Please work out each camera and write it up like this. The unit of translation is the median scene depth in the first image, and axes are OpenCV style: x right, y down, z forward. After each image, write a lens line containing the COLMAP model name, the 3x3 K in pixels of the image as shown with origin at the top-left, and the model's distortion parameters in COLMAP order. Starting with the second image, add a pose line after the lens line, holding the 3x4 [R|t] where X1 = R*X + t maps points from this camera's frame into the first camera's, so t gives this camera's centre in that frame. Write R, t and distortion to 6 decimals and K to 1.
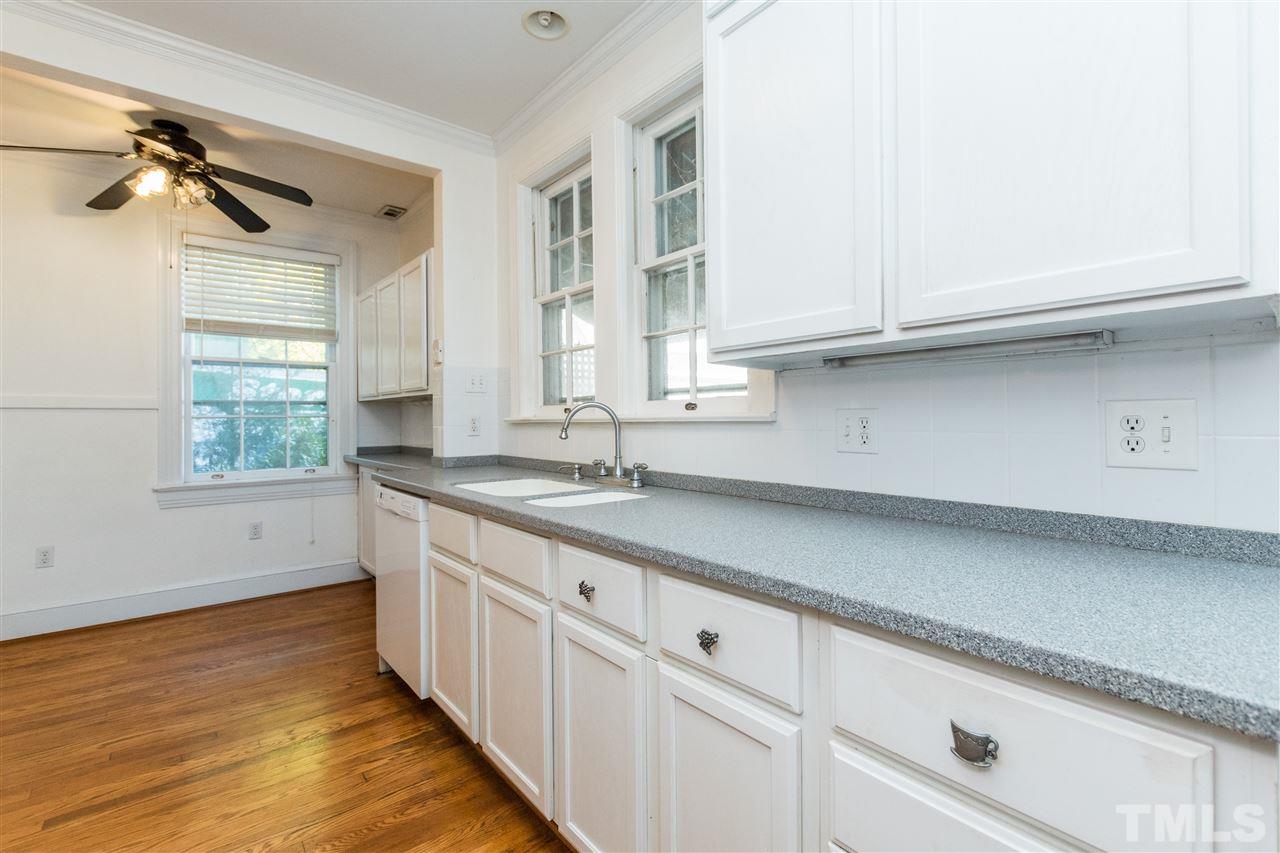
lens RADIAL K [[586.0, 0, 668.3], [0, 586.0, 419.7], [0, 0, 1]] dist [0.001415, -0.000387]
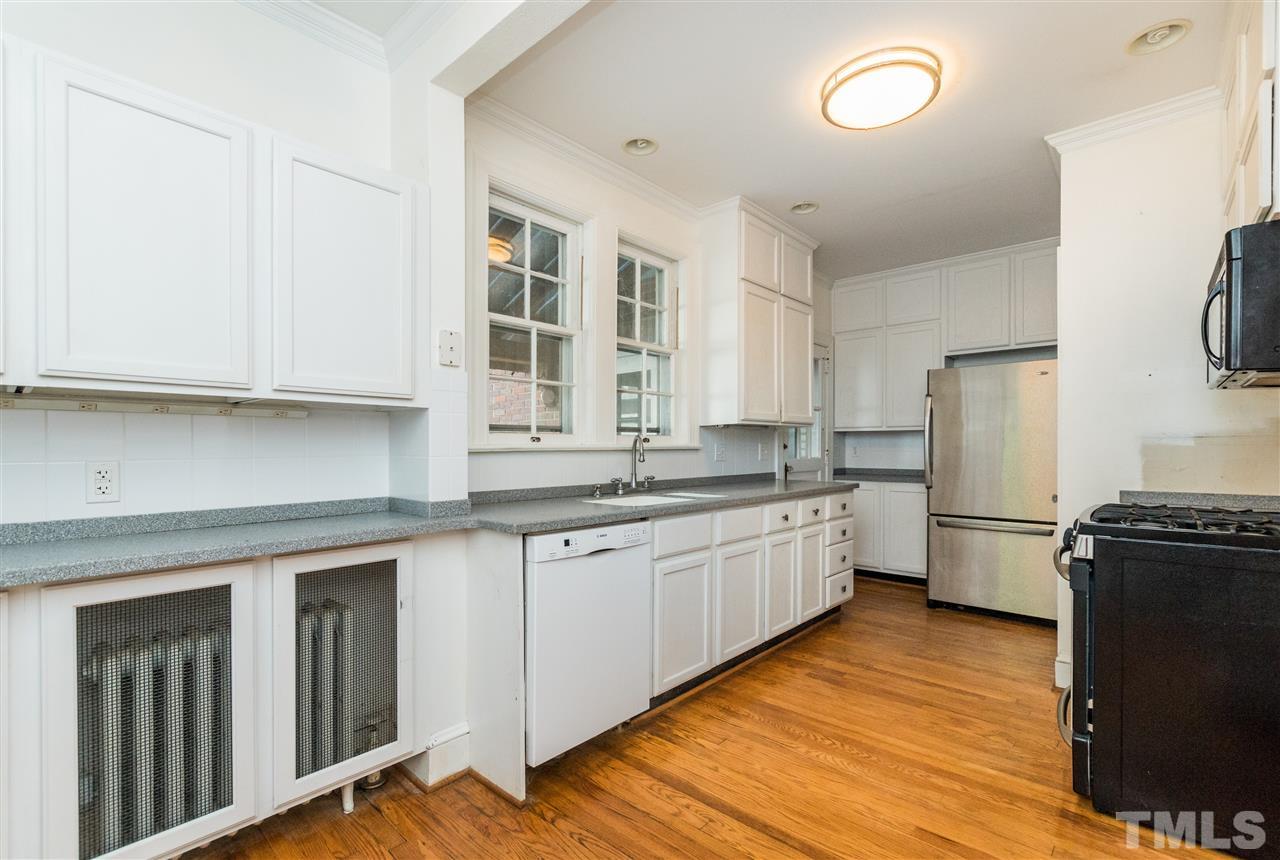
lens RADIAL K [[573.5, 0, 639.0], [0, 573.5, 450.1], [0, 0, 1]] dist [-0.000748, -0.000055]
pose [[-0.129005, 0.008651, 0.991606, -1.176565], [0.005625, 0.999952, -0.007992, 0.013188], [-0.991628, 0.004547, -0.129048, 0.933040]]
